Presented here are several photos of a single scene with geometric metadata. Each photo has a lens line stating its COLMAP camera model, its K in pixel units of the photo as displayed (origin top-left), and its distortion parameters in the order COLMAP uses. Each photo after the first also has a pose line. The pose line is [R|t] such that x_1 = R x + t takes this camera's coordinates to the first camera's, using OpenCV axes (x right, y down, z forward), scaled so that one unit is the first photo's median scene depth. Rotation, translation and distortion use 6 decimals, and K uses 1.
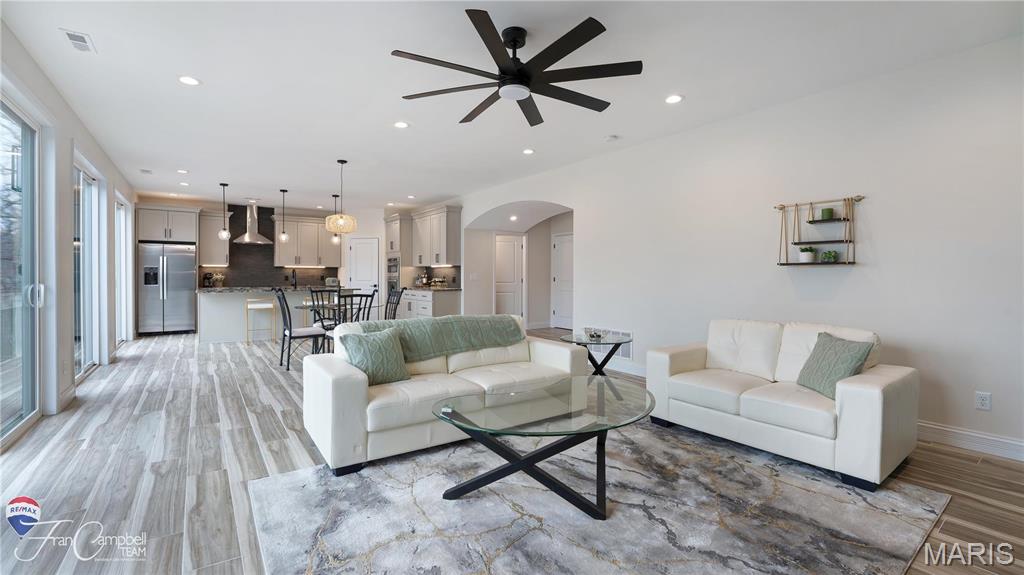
lens RADIAL K [[449.2, 0, 512.0], [0, 449.2, 287.5], [0, 0, 1]] dist [0.000920, 0.000233]
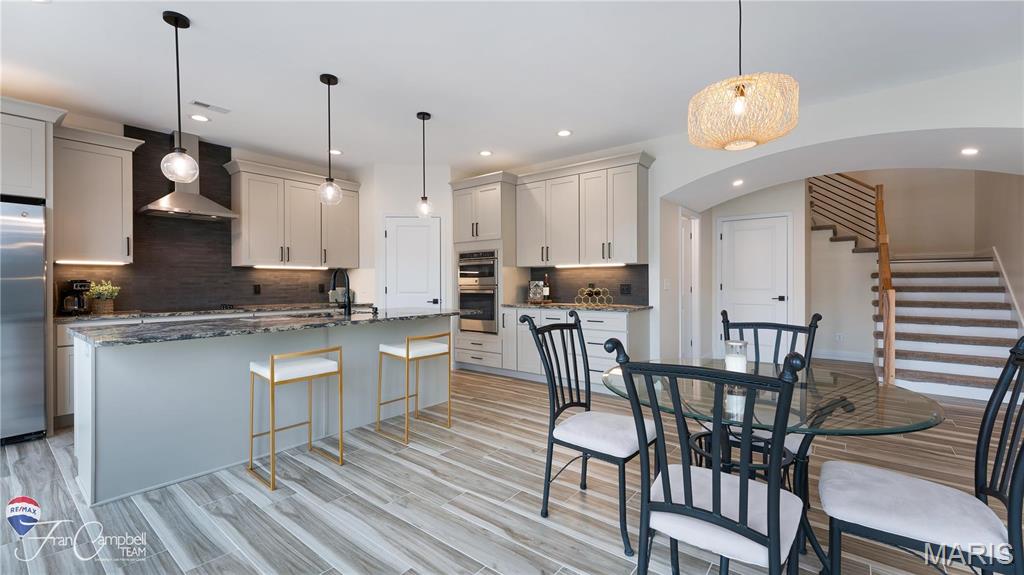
lens RADIAL K [[449.2, 0, 512.0], [0, 449.2, 287.5], [0, 0, 1]] dist [0.000920, 0.000233]
pose [[0.942898, -0.011570, 0.332881, -0.423125], [0.019758, 0.999580, -0.021222, -0.008410], [-0.332495, 0.026587, 0.942730, 0.468035]]
